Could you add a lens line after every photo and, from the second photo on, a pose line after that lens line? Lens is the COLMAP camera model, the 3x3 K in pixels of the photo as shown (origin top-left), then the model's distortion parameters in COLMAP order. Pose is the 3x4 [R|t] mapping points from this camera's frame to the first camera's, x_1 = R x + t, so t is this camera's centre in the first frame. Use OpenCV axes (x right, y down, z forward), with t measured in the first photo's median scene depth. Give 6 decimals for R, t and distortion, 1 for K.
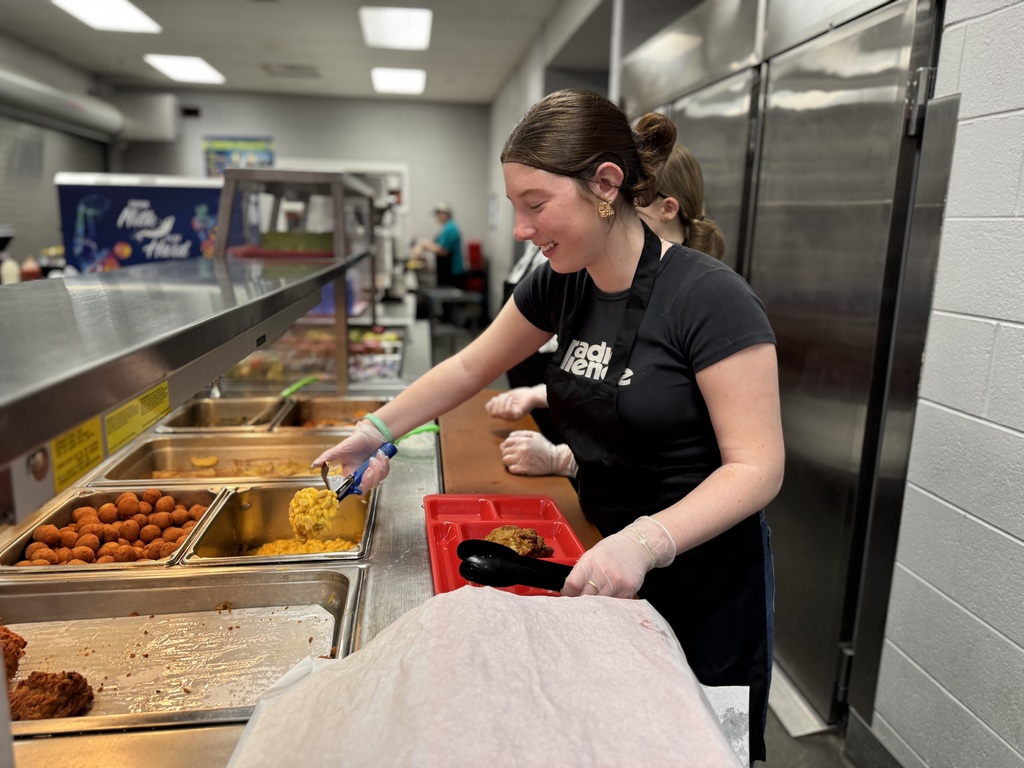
lens RADIAL K [[728.8, 0, 517.9], [0, 728.8, 378.7], [0, 0, 1]] dist [0.027008, -0.033900]
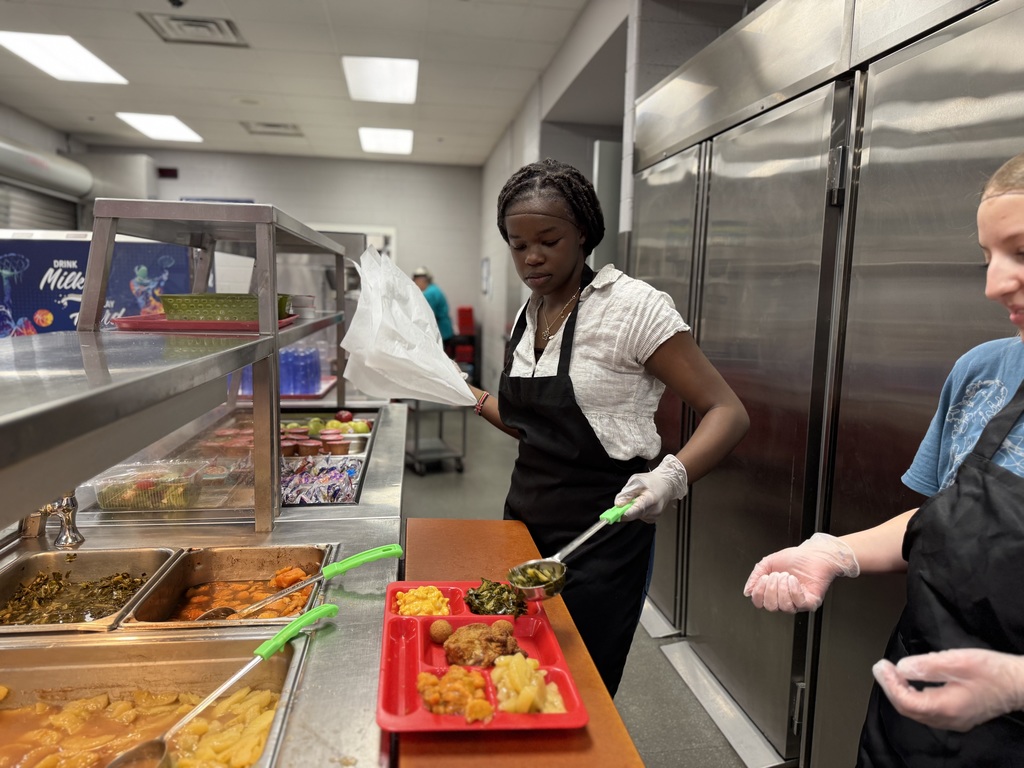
lens RADIAL K [[728.8, 0, 506.2], [0, 728.8, 357.4], [0, 0, 1]] dist [0.027008, -0.033900]
pose [[0.999998, -0.001058, -0.001847, -0.009783], [0.000841, 0.993510, -0.113739, -0.034510], [0.001955, 0.113738, 0.993509, 0.173803]]
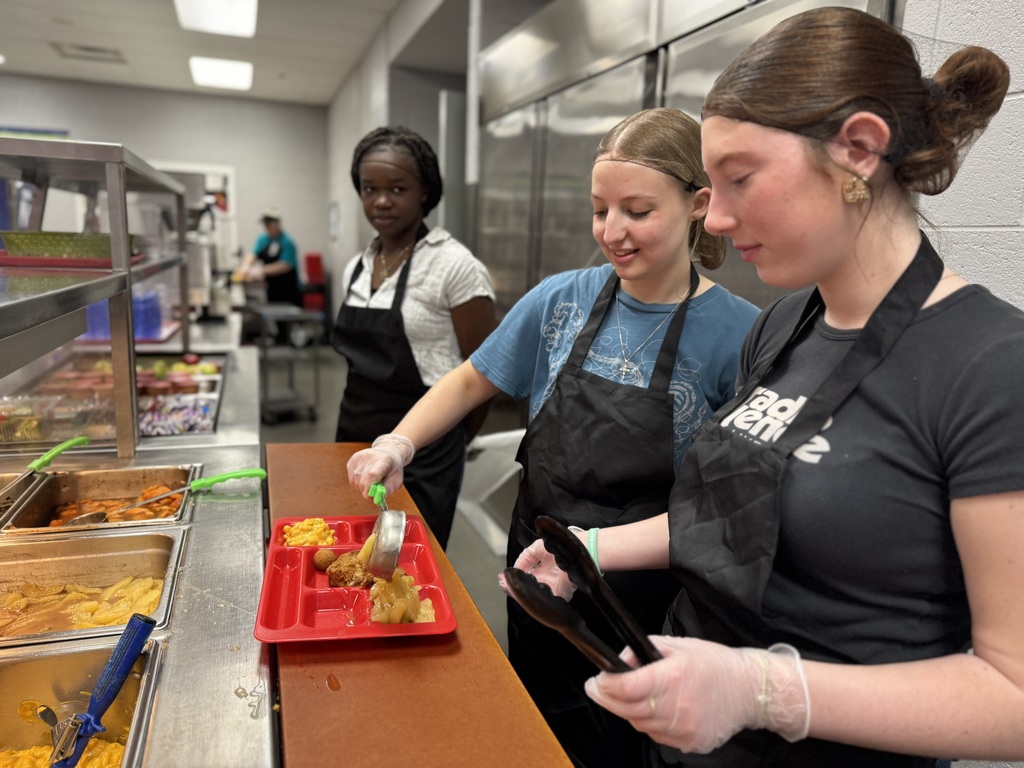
lens RADIAL K [[728.8, 0, 515.0], [0, 728.8, 367.7], [0, 0, 1]] dist [0.027008, -0.033900]
pose [[0.977979, -0.018866, 0.207849, -0.009474], [0.025582, 0.999232, -0.029669, -0.020414], [-0.207130, 0.034332, 0.977711, 0.120345]]
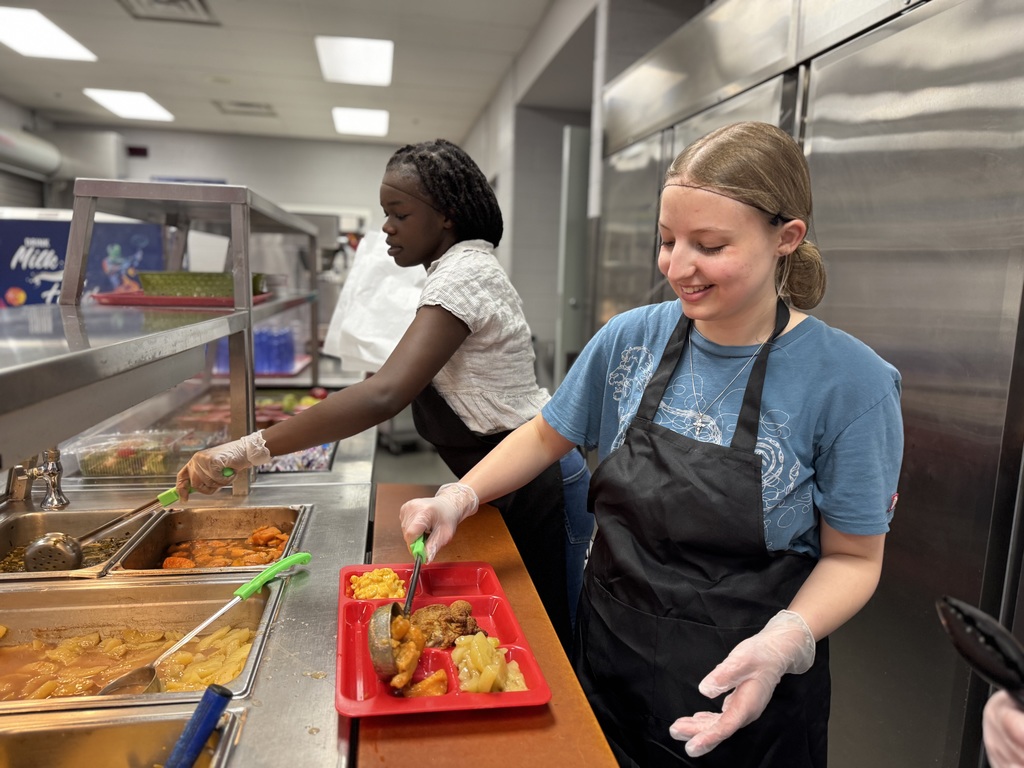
lens RADIAL K [[728.8, 0, 513.2], [0, 728.8, 362.4], [0, 0, 1]] dist [0.027008, -0.033900]
pose [[0.999272, 0.000368, 0.038157, -0.001736], [0.002897, 0.996336, -0.085474, -0.026252], [-0.038049, 0.085523, 0.995609, 0.147343]]
